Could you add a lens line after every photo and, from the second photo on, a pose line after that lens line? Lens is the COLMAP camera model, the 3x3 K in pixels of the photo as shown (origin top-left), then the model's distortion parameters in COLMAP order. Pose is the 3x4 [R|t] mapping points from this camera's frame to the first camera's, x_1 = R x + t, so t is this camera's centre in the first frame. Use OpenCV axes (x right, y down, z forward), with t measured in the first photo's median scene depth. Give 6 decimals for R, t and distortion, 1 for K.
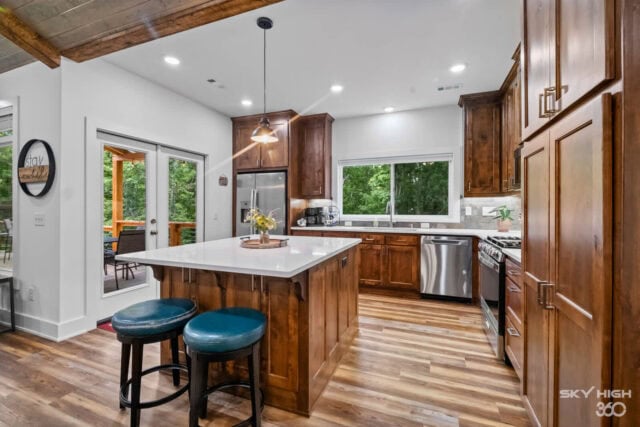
lens RADIAL K [[275.8, 0, 321.8], [0, 275.8, 210.7], [0, 0, 1]] dist [-0.001214, -0.001136]
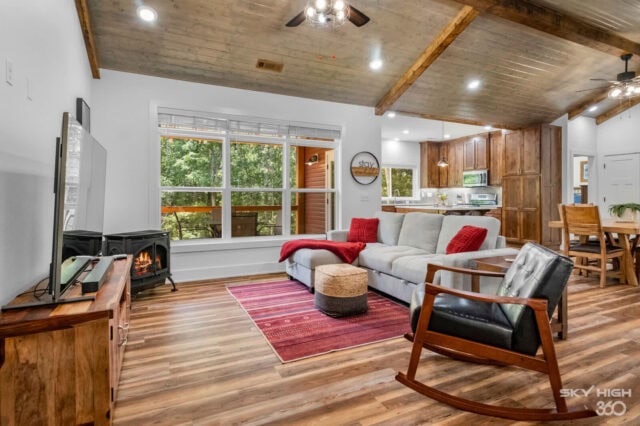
lens RADIAL K [[342.7, 0, 321.0], [0, 342.7, 196.0], [0, 0, 1]] dist [0.006343, -0.000557]
pose [[0.676623, 0.000600, 0.736330, -1.740665], [0.005165, 0.999971, -0.005560, 0.019771], [-0.736312, 0.007565, 0.676600, -0.163378]]
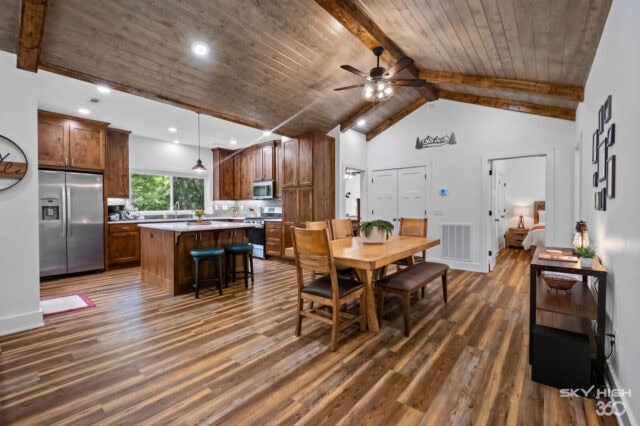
lens RADIAL K [[275.8, 0, 320.1], [0, 275.8, 212.6], [0, 0, 1]] dist [-0.001214, -0.001136]
pose [[0.305625, -0.020540, 0.951930, -0.967836], [0.008664, 0.999786, 0.018790, 0.006493], [-0.952112, 0.002505, 0.305738, -0.227982]]
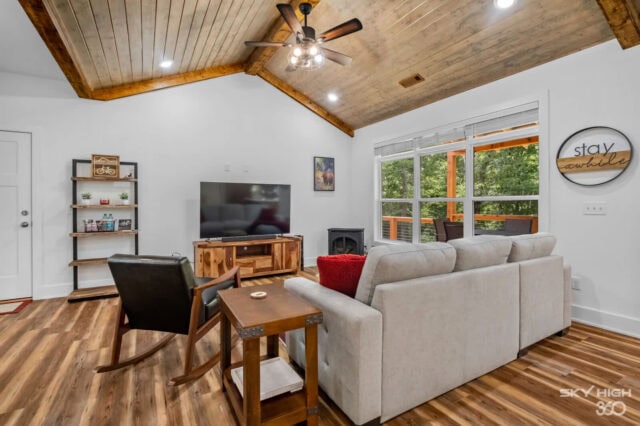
lens RADIAL K [[306.4, 0, 326.8], [0, 306.4, 202.7], [0, 0, 1]] dist [-0.001804, 0.000359]
pose [[0.788174, -0.007513, -0.615407, -0.671737], [0.001626, 0.999947, -0.010126, 0.012871], [0.615450, 0.006980, 0.788145, -0.277182]]
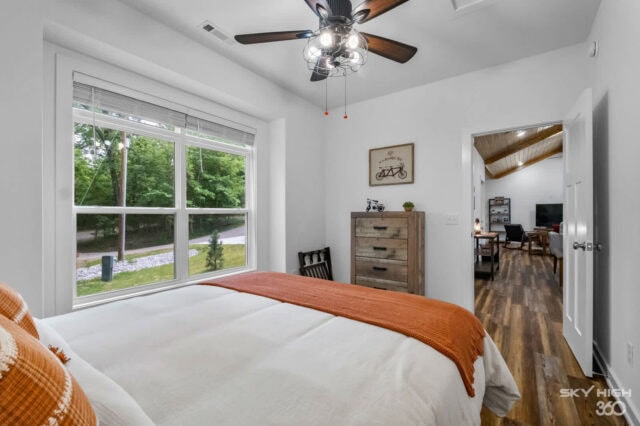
lens RADIAL K [[275.8, 0, 318.6], [0, 275.8, 213.8], [0, 0, 1]] dist [-0.001214, -0.001136]
pose [[-0.250202, -0.005720, -0.968177, 1.119685], [0.001806, 0.999978, -0.006374, 0.024617], [0.968192, -0.003343, -0.250186, -0.943040]]
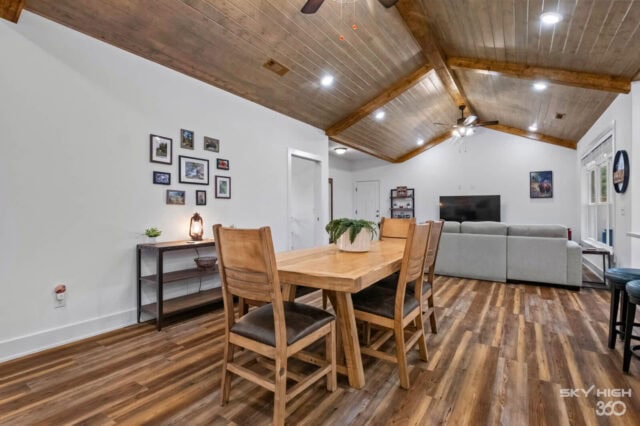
lens RADIAL K [[306.4, 0, 318.3], [0, 306.4, 209.1], [0, 0, 1]] dist [-0.001804, 0.000359]
pose [[-0.207047, -0.006463, -0.978310, 0.444517], [-0.008972, 0.999949, -0.004707, 0.029600], [0.978290, 0.007803, -0.207095, -0.076512]]
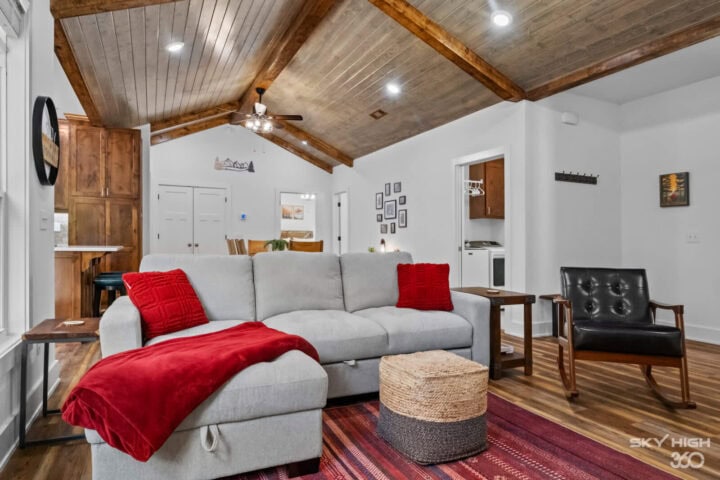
lens RADIAL K [[442.8, 0, 363.2], [0, 442.8, 239.7], [0, 0, 1]] dist [0.000855, 0.000458]
pose [[-0.734711, -0.006088, 0.678353, -1.414168], [-0.008750, 0.999962, -0.000503, 0.043982], [-0.678324, -0.006306, -0.734736, 0.774919]]
